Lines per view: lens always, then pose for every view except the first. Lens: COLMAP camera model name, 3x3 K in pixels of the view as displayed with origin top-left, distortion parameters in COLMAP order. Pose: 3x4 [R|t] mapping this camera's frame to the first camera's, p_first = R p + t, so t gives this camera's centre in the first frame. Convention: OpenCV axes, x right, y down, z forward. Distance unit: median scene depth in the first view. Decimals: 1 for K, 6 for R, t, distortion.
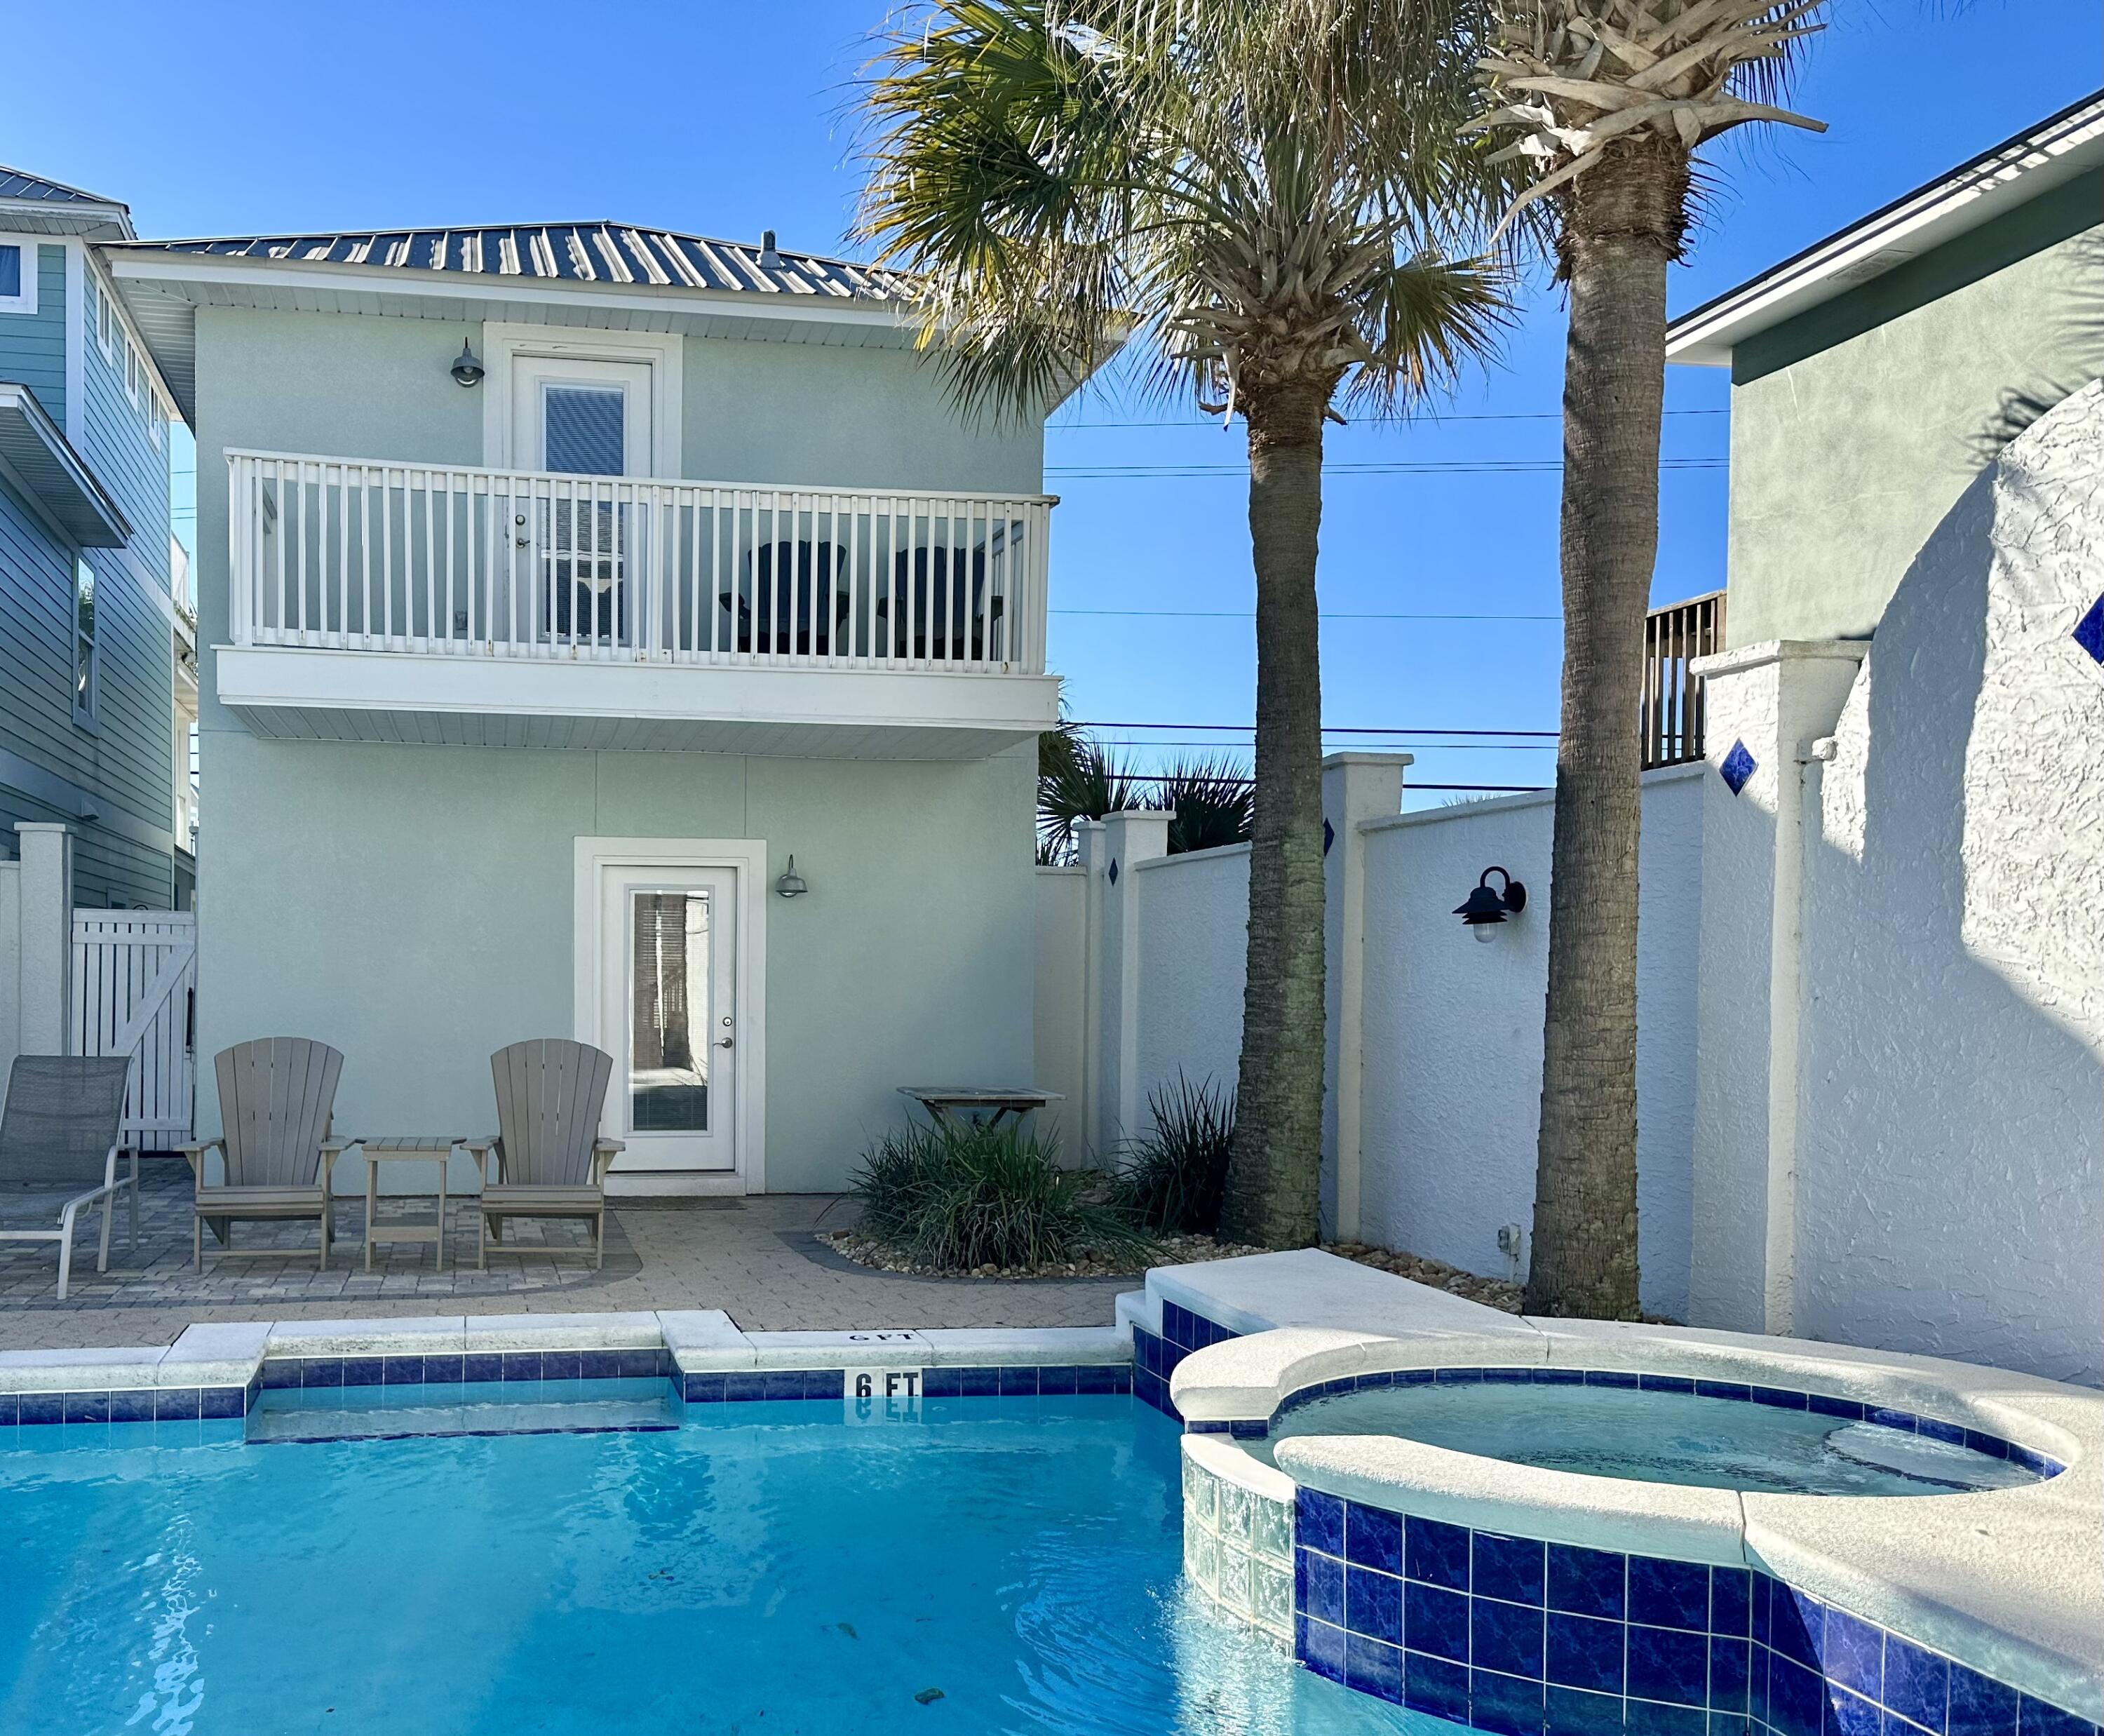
lens RADIAL K [[1844.3, 0, 680.1], [0, 1844.3, 1014.9], [0, 0, 1]] dist [0.050206, -0.053189]
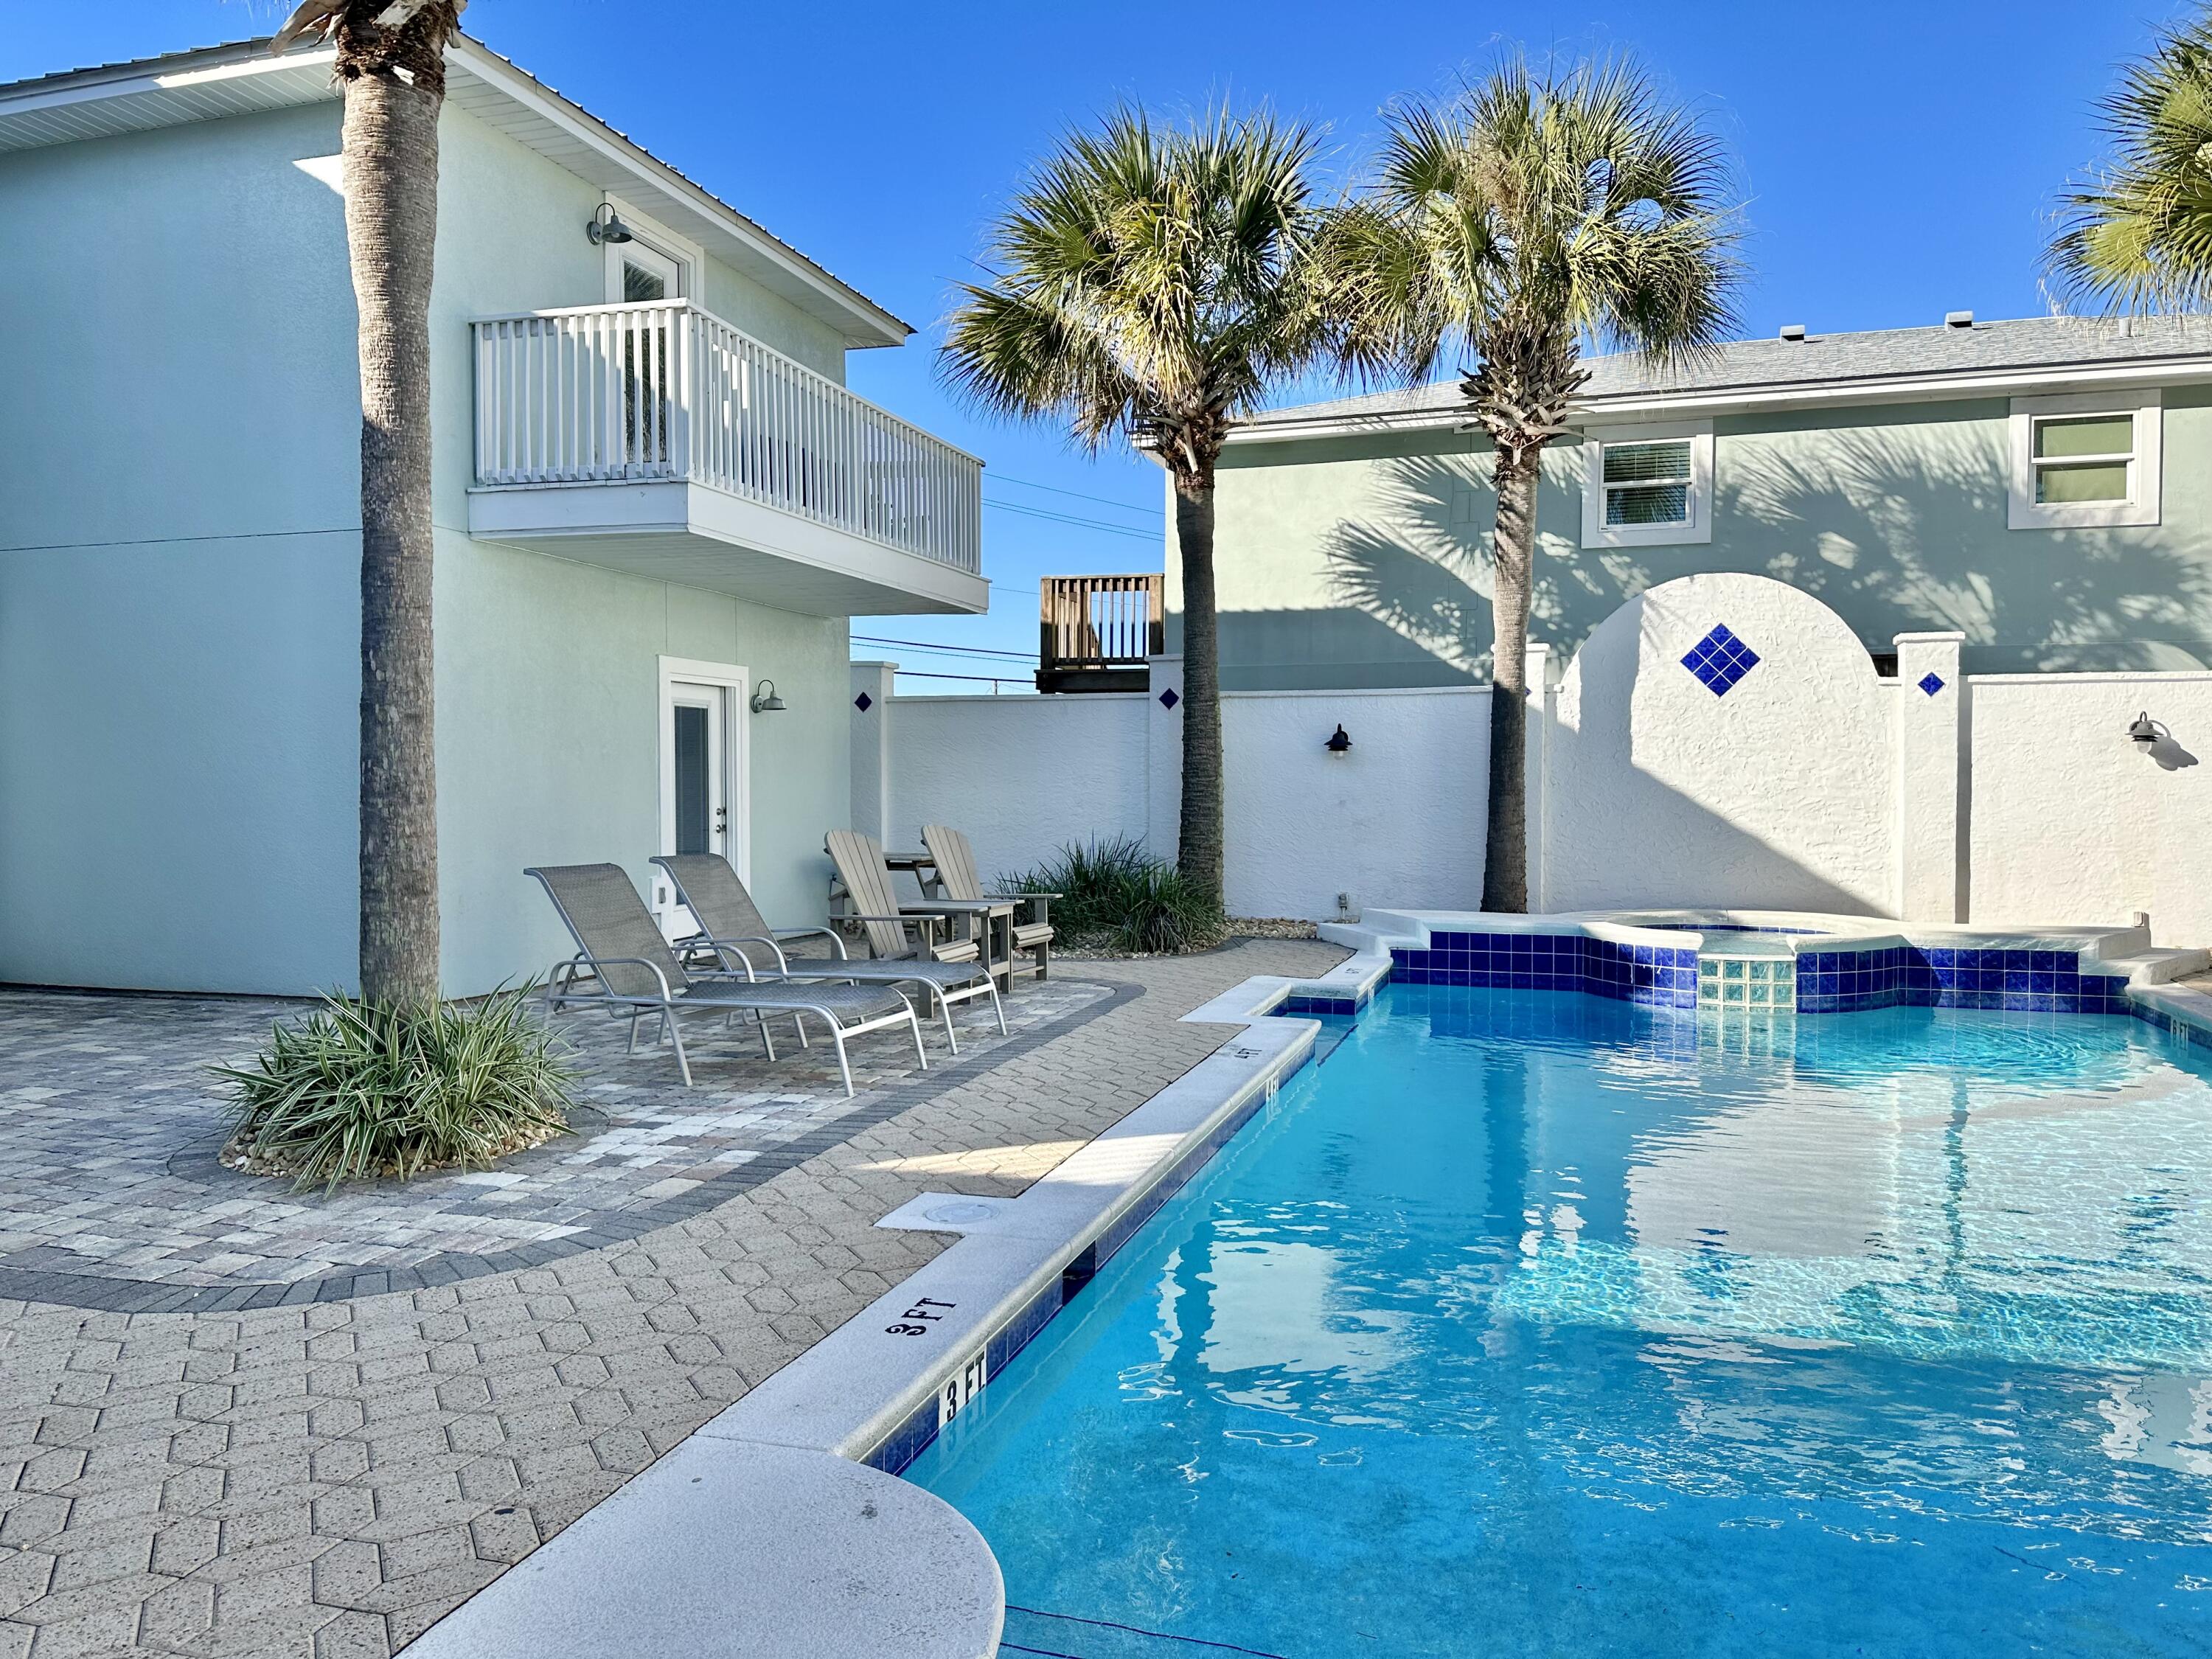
lens RADIAL K [[1533.2, 0, 1106.0], [0, 1533.2, 829.5], [0, 0, 1]] dist [0.146080, -0.205060]
pose [[0.417011, -0.037583, 0.908124, -1.428993], [0.017679, 0.999291, 0.033238, -0.024618], [-0.908730, 0.002194, 0.417379, 0.585309]]
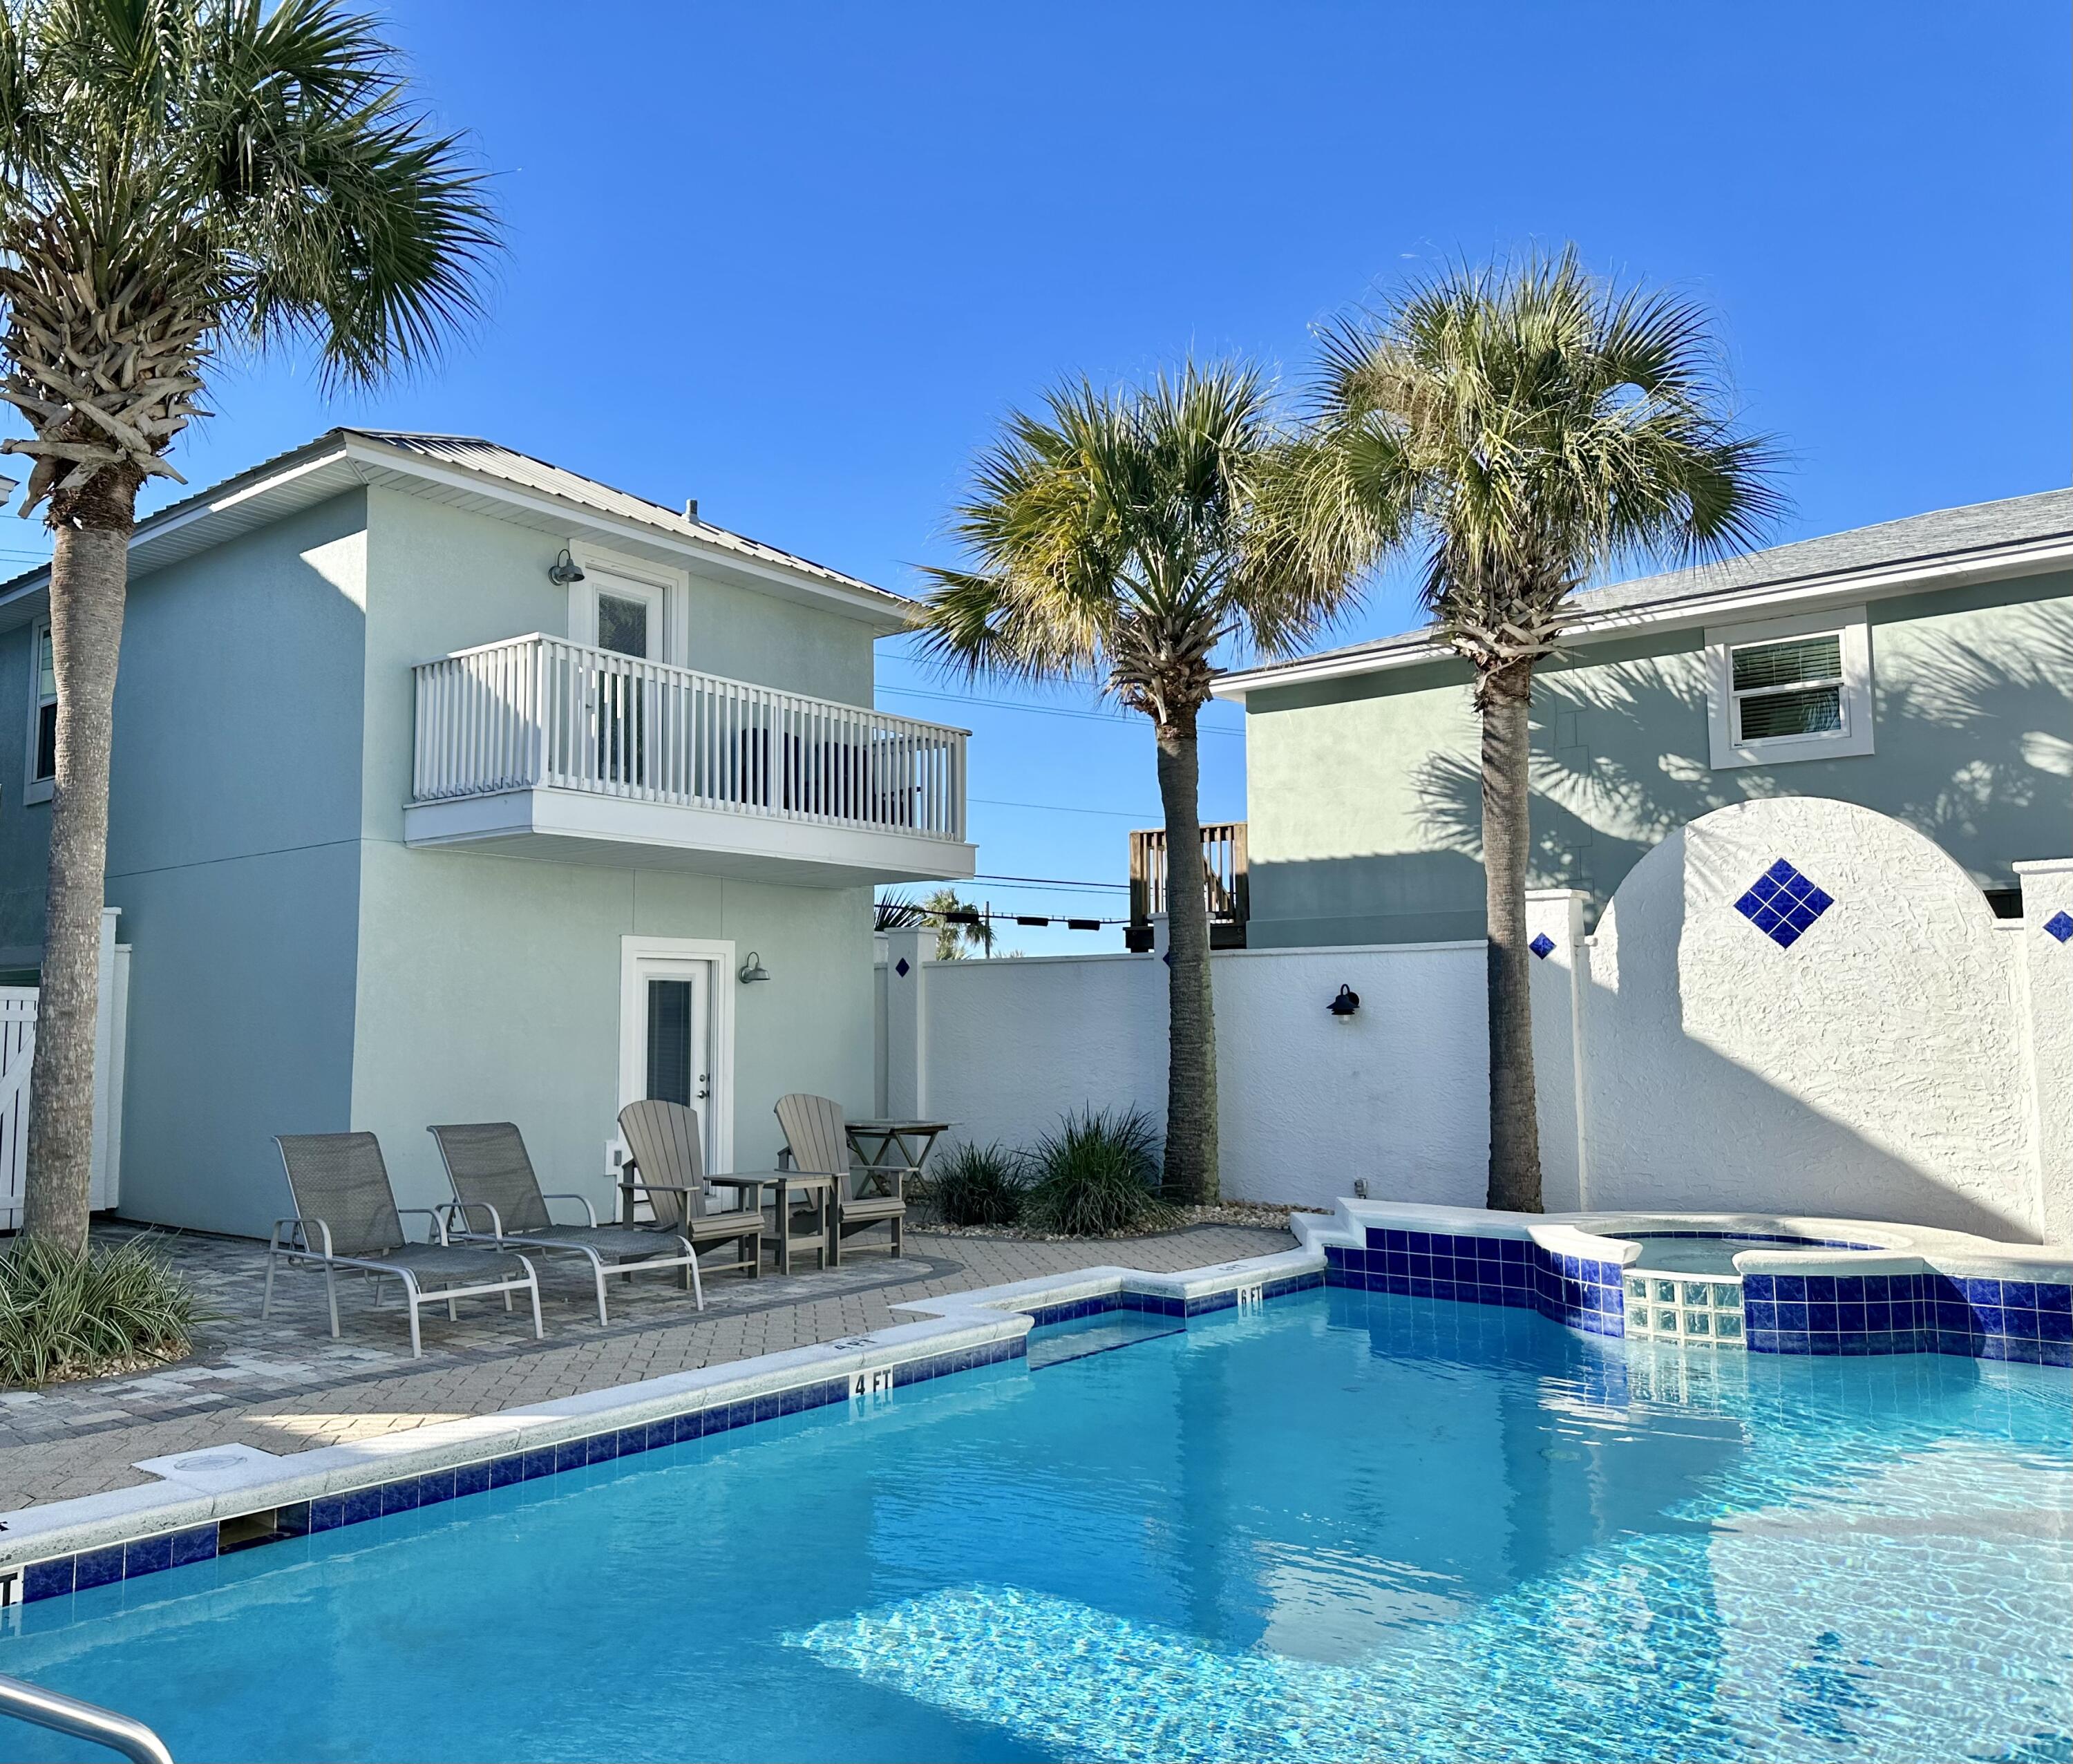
lens RADIAL K [[1638.1, 0, 885.3], [0, 1638.1, 878.3], [0, 0, 1]] dist [0.081649, -0.097149]
pose [[0.752310, 0.052090, 0.656746, -1.139239], [0.020457, 0.994542, -0.102315, -0.028726], [-0.658491, 0.090407, 0.747138, 0.068857]]
